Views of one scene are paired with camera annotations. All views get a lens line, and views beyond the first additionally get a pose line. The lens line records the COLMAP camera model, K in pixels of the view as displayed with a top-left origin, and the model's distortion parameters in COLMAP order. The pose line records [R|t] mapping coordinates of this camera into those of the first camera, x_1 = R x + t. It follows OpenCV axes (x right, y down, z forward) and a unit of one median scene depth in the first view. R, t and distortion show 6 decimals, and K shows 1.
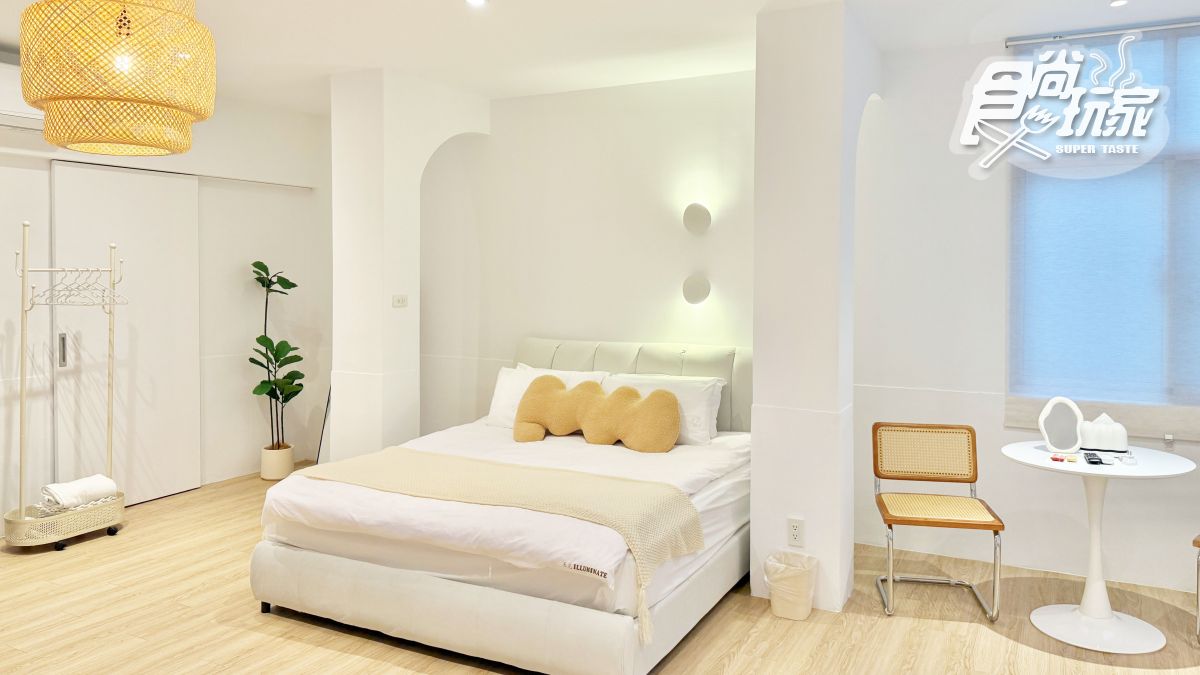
lens RADIAL K [[849.3, 0, 605.5], [0, 849.3, 285.2], [0, 0, 1]] dist [0.008663, -0.010200]
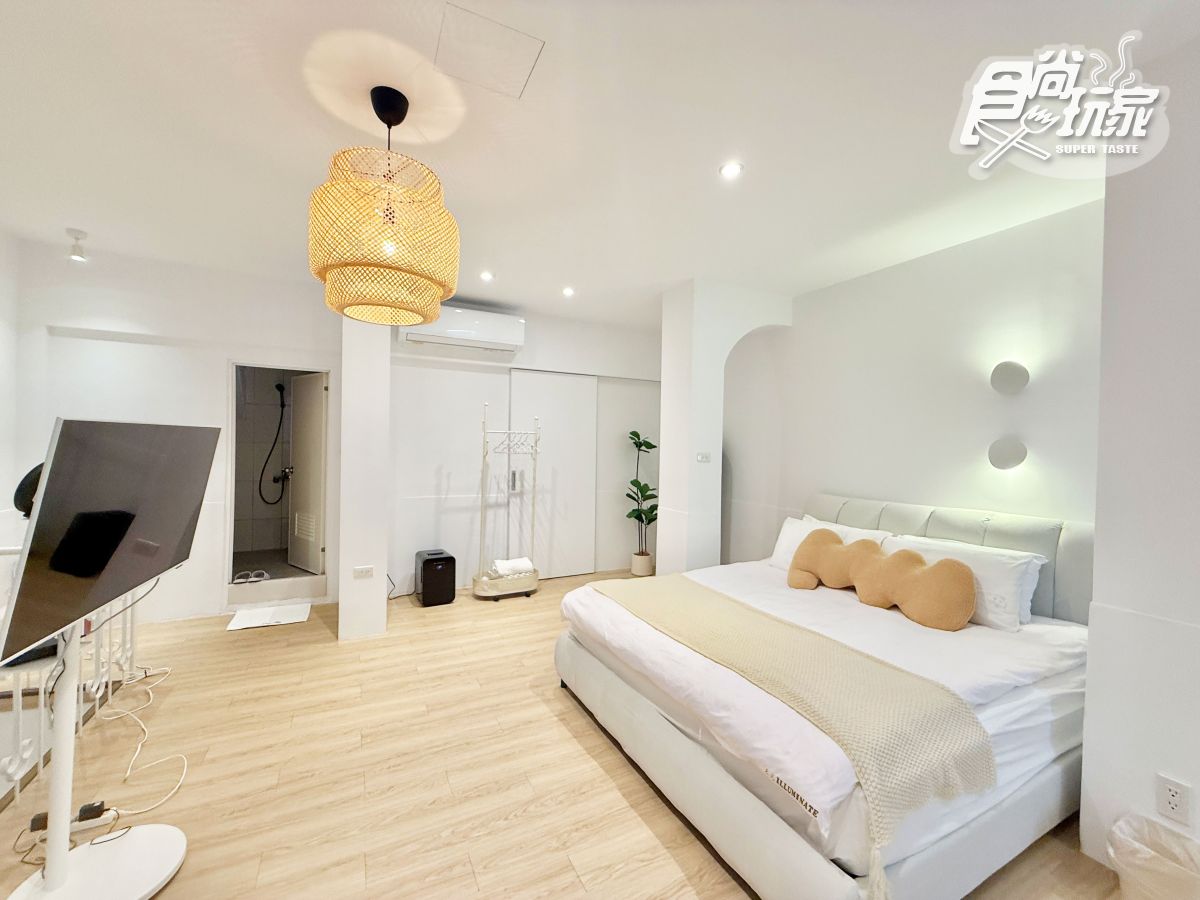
lens RADIAL K [[482.4, 0, 594.4], [0, 482.4, 453.2], [0, 0, 1]] dist [0.001358, -0.001173]
pose [[0.812378, 0.023603, -0.582654, 0.052577], [-0.028381, 0.999597, 0.000923, 0.017659], [0.582441, 0.015786, 0.812720, 0.340977]]
